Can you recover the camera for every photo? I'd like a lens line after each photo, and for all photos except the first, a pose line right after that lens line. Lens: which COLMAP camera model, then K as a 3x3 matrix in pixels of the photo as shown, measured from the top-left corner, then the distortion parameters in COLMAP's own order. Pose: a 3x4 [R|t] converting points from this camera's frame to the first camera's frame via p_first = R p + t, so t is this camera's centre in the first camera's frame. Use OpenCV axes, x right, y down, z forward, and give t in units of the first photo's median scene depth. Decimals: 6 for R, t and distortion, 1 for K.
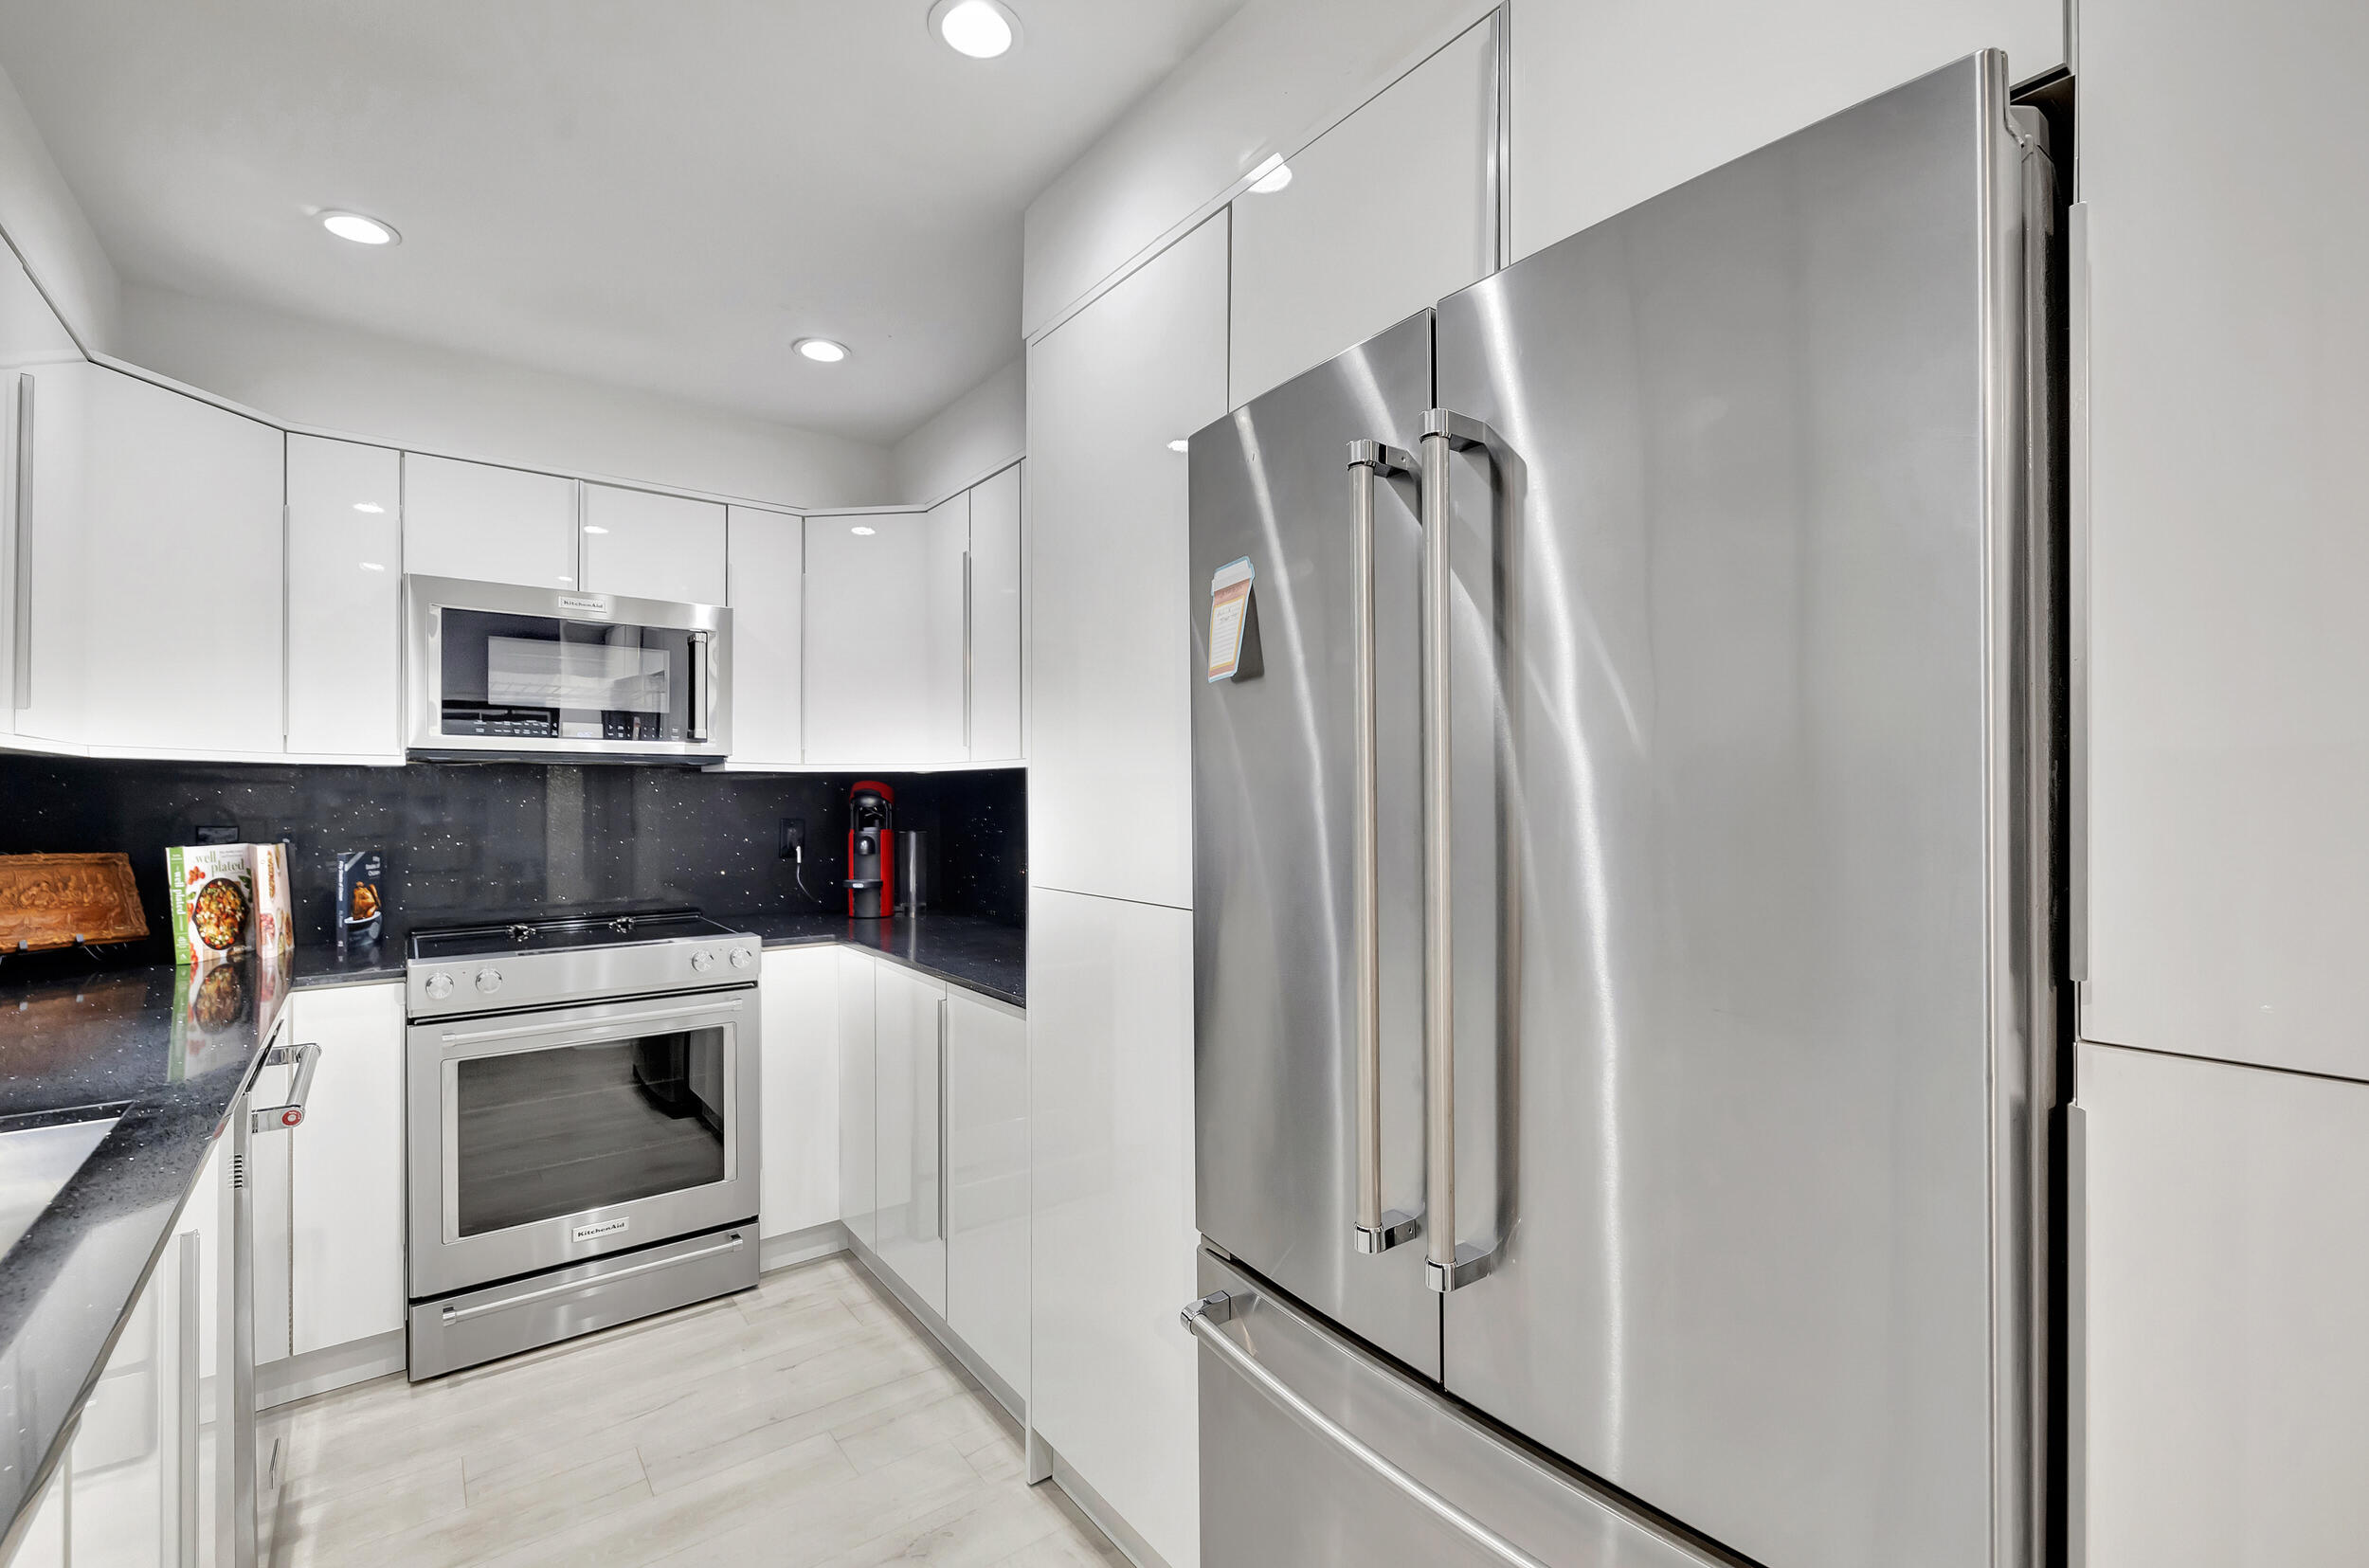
lens RADIAL K [[1046.7, 0, 1132.7], [0, 1046.7, 799.2], [0, 0, 1]] dist [-0.003259, -0.000290]
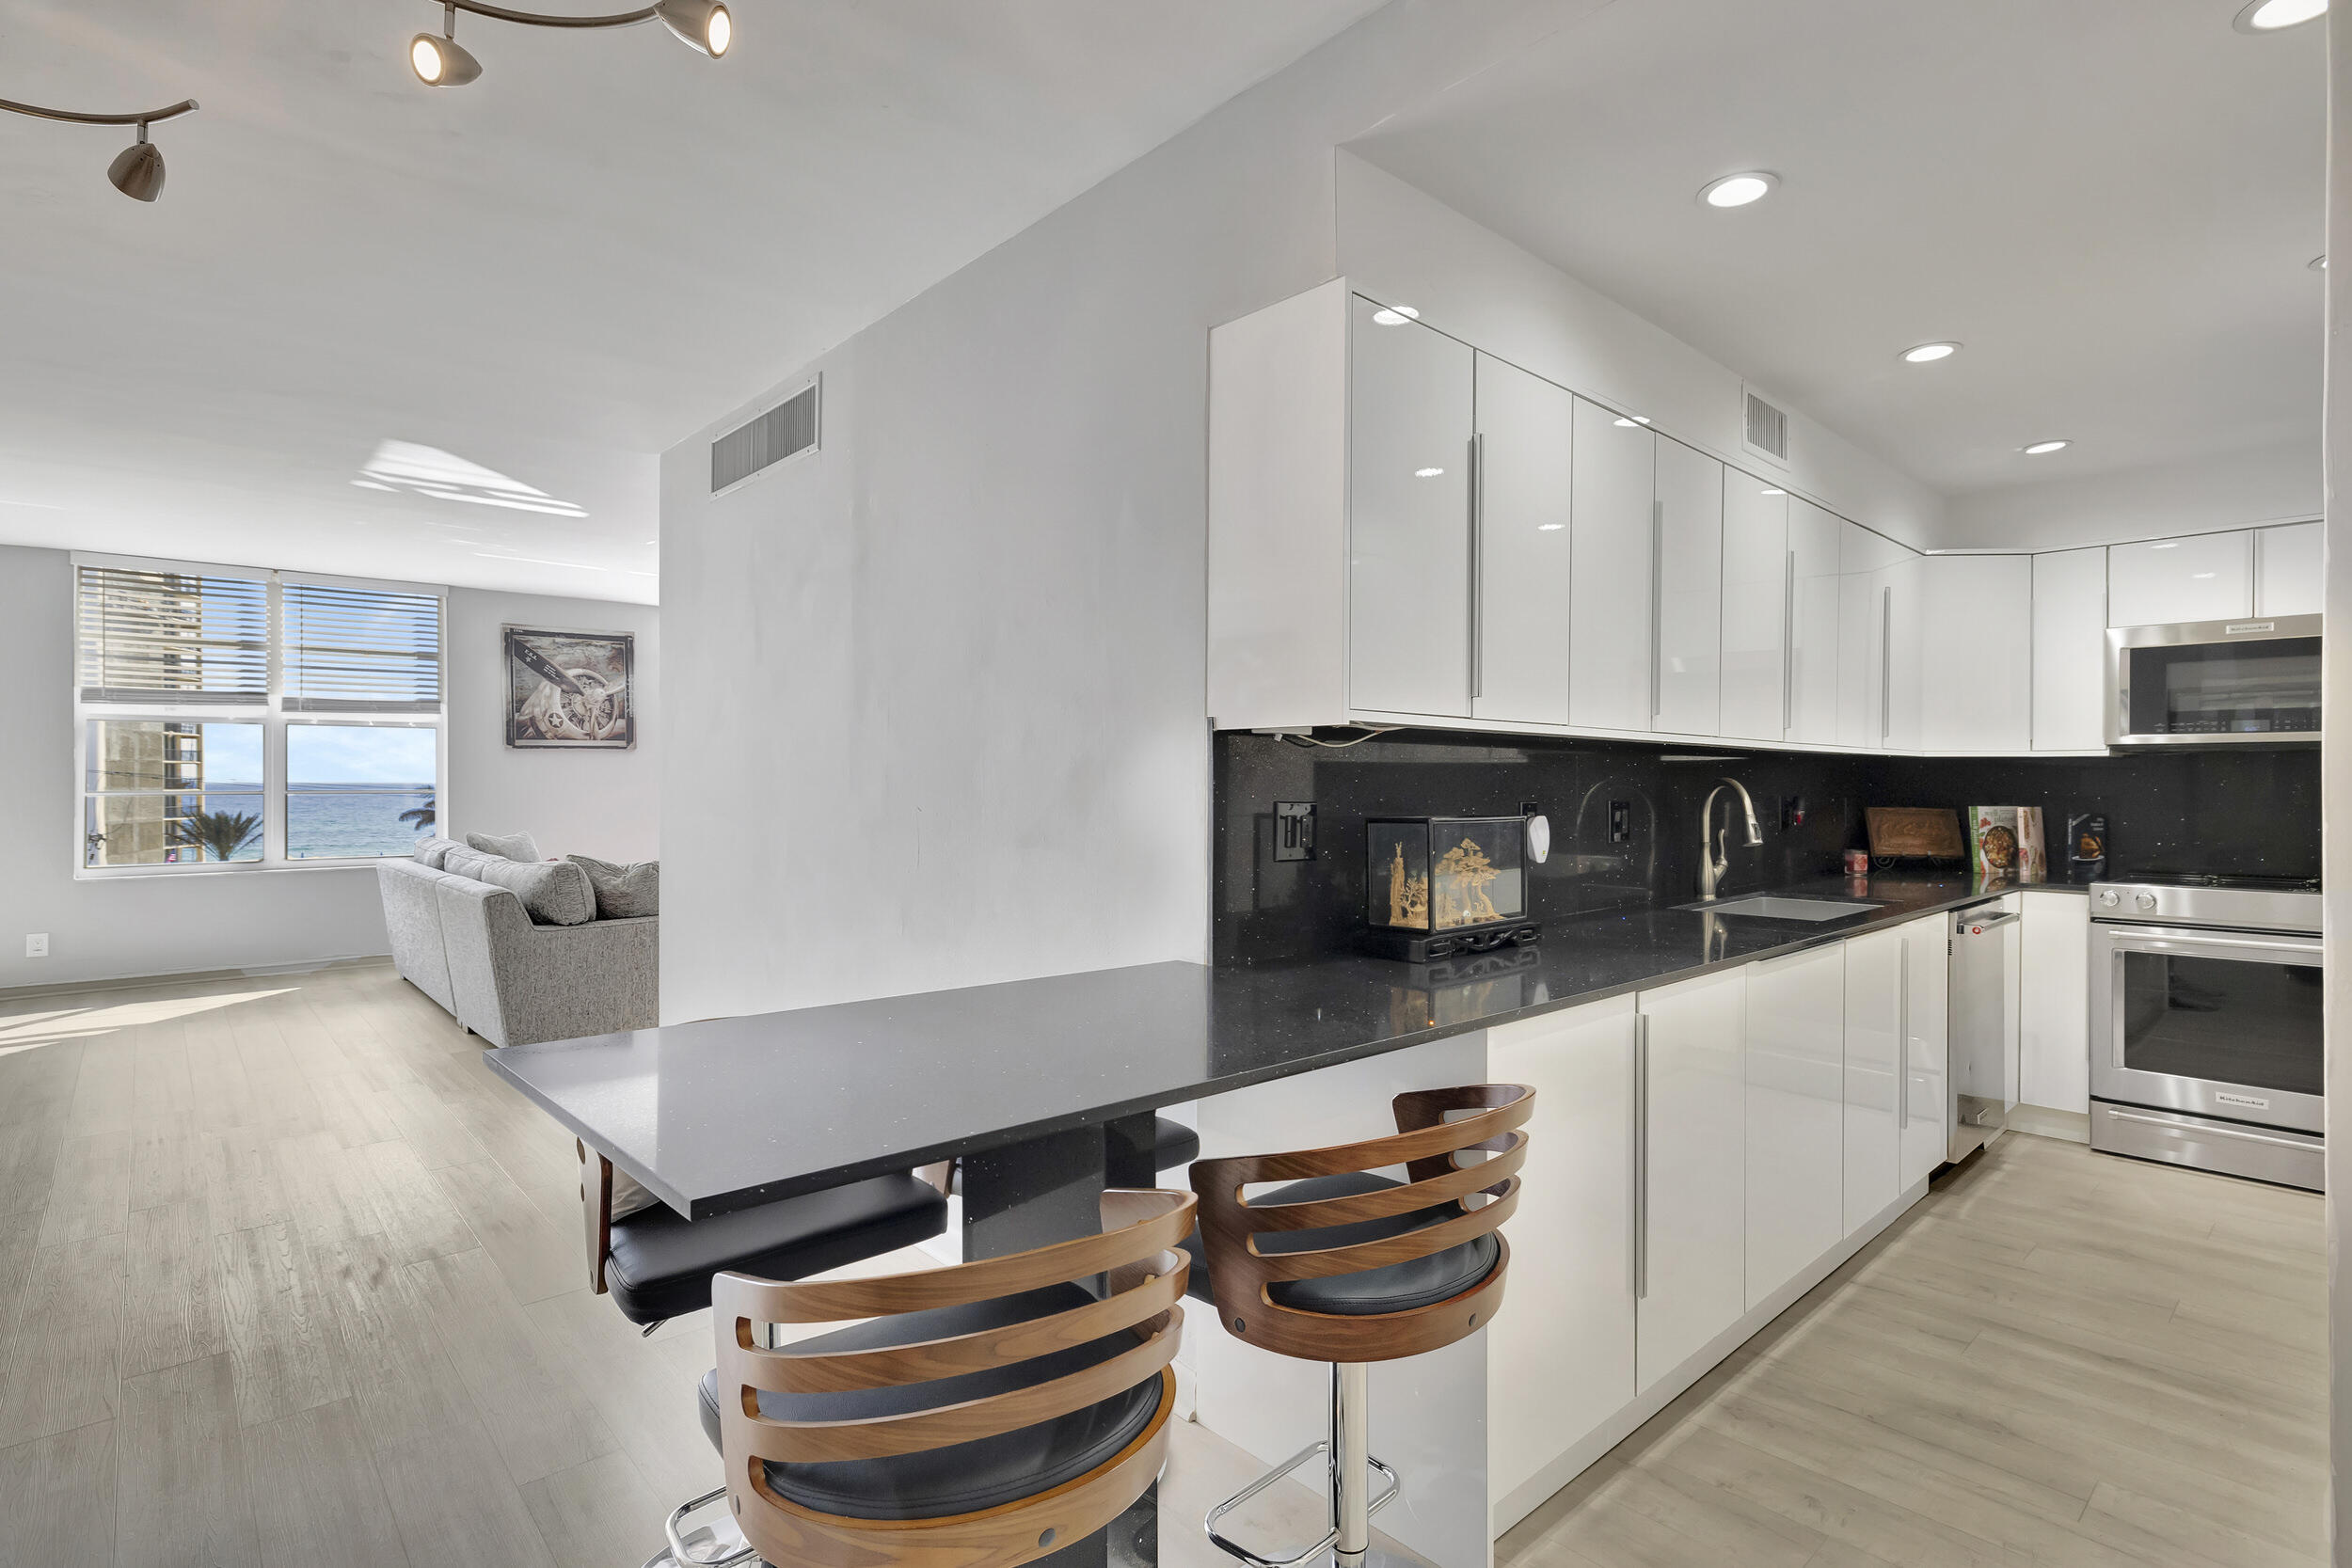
lens RADIAL K [[1146.3, 0, 1162.7], [0, 1146.3, 787.4], [0, 0, 1]] dist [-0.002326, 0.000795]
pose [[0.112055, 0.003837, -0.993695, 0.778383], [-0.004712, 0.999983, 0.003330, 0.013259], [0.993691, 0.004310, 0.112071, -0.528665]]
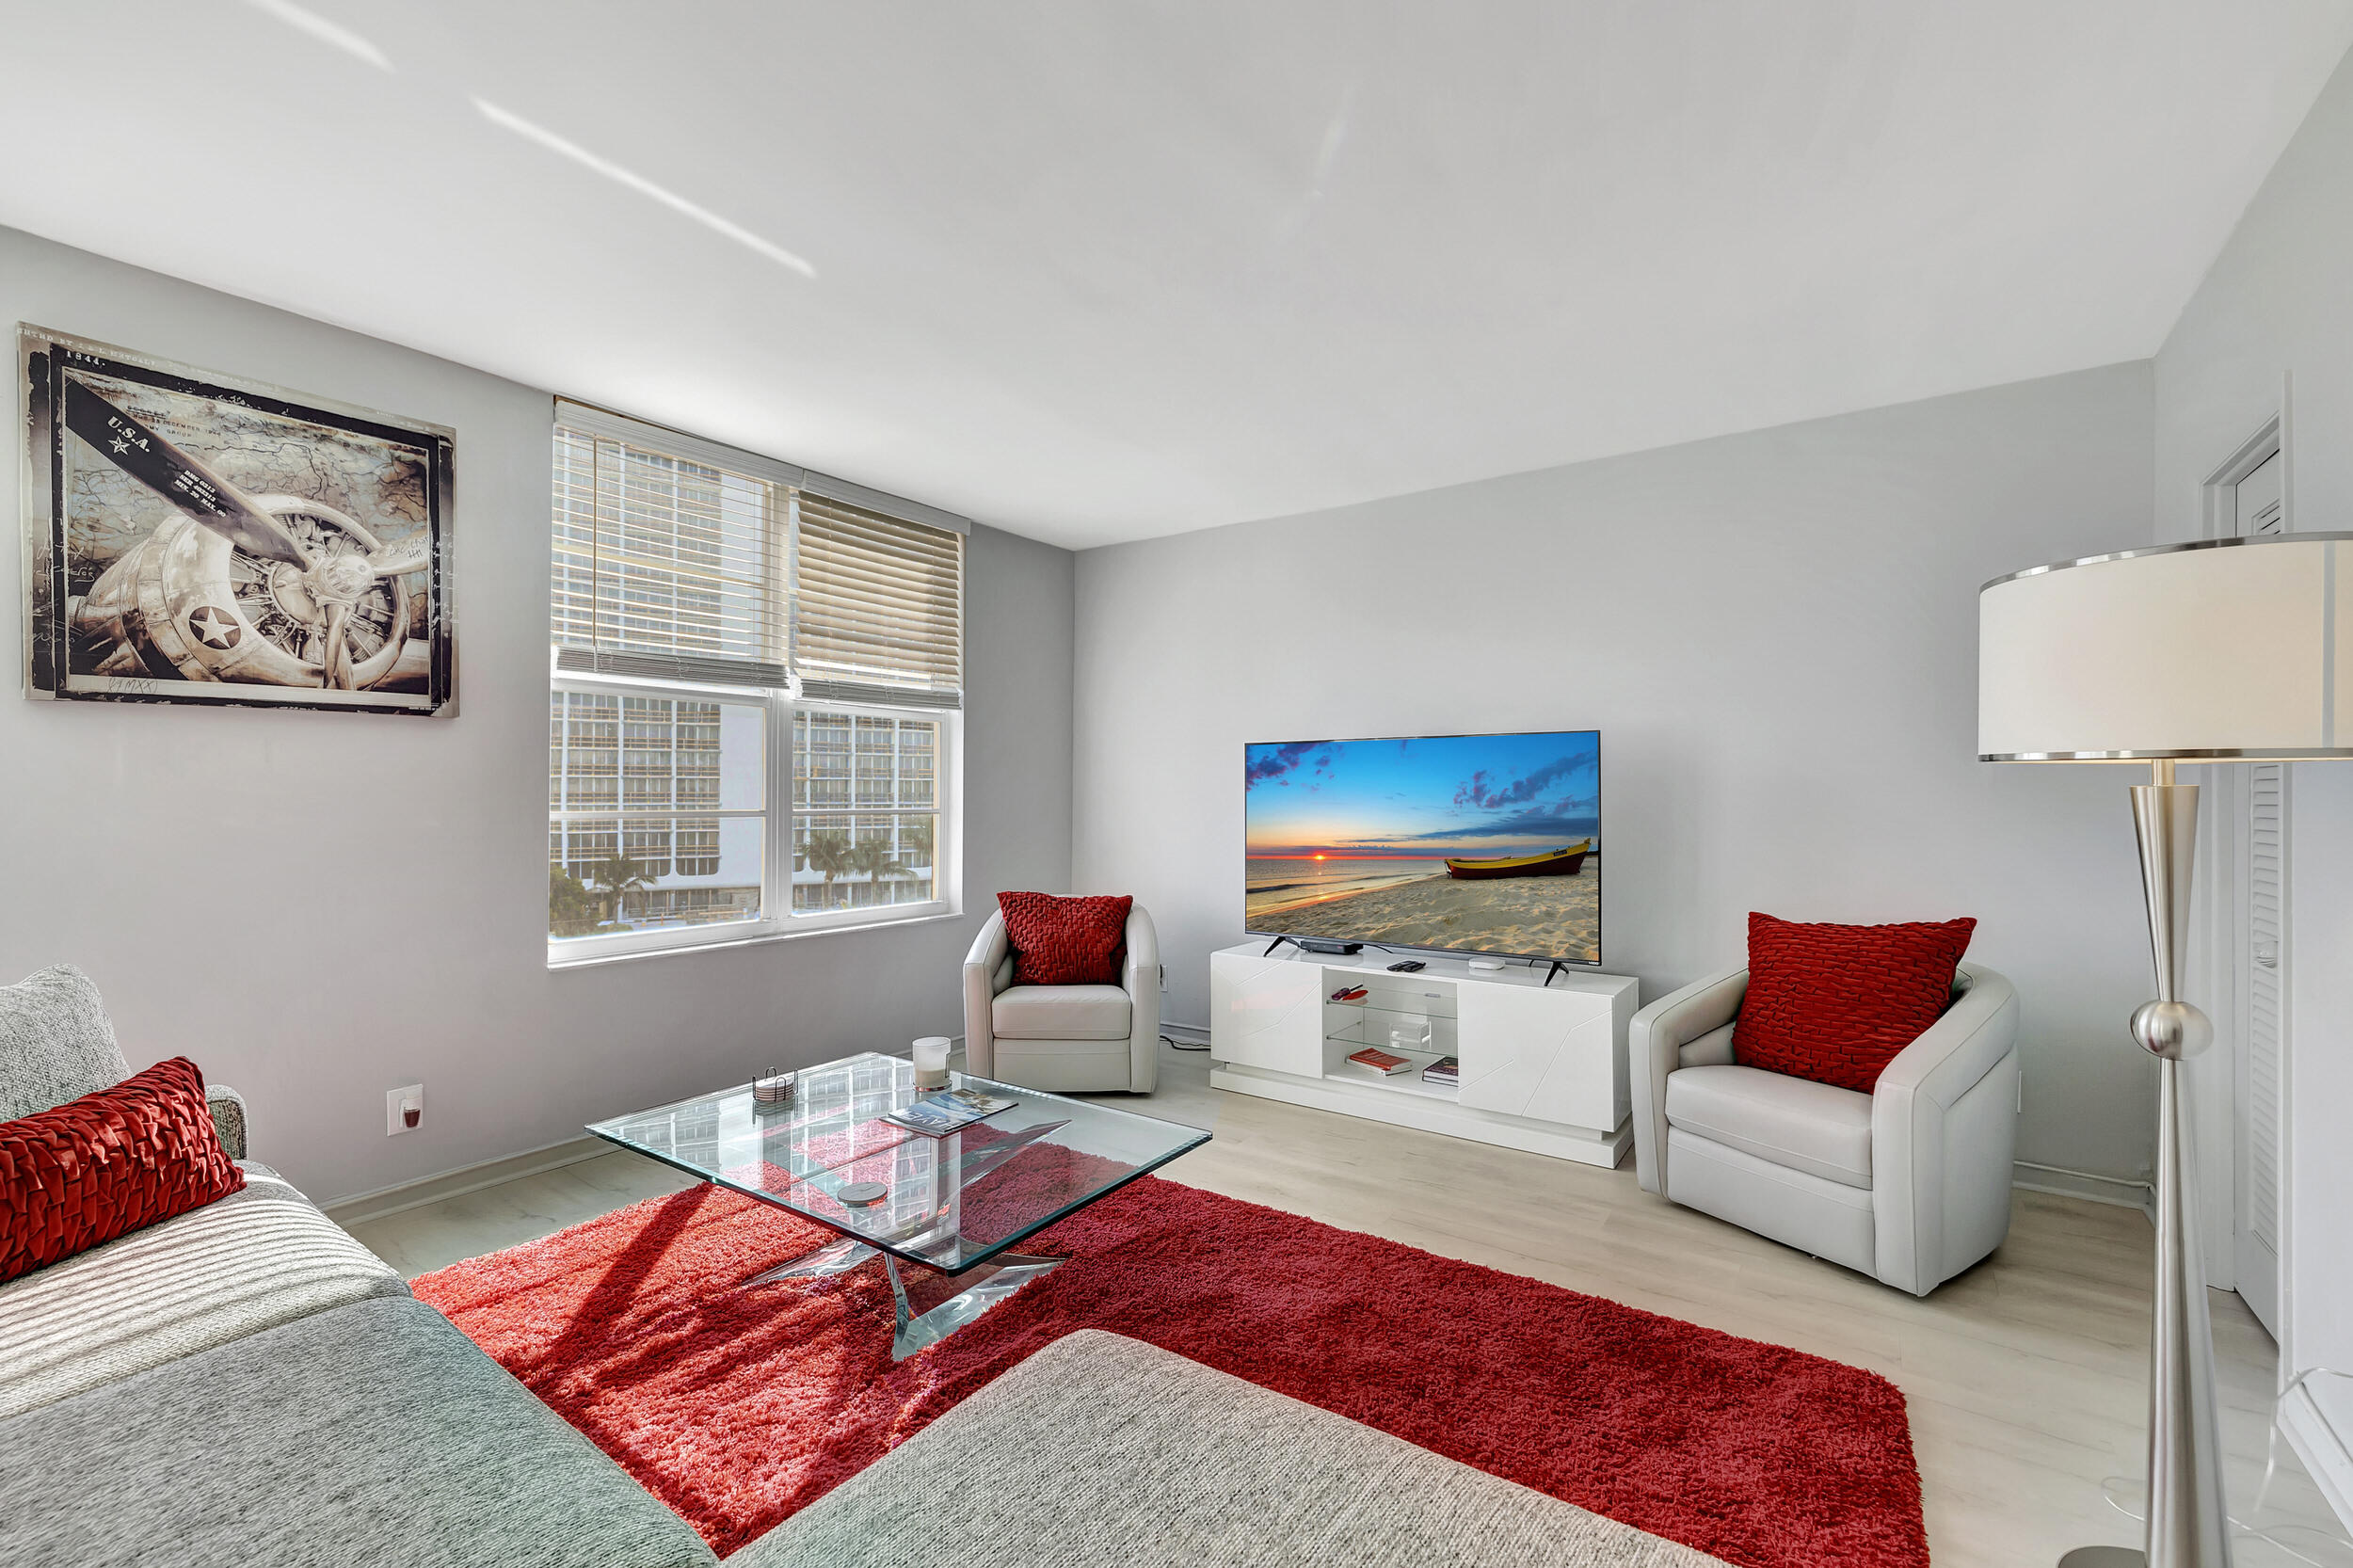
lens RADIAL K [[995.3, 0, 1171.8], [0, 995.3, 788.9], [0, 0, 1]] dist [-0.006625, 0.000728]
pose [[0.340042, -0.006891, -0.940385, -1.426810], [-0.003638, 0.999956, -0.008643, 0.011823], [0.940403, 0.006361, 0.340002, -1.321803]]
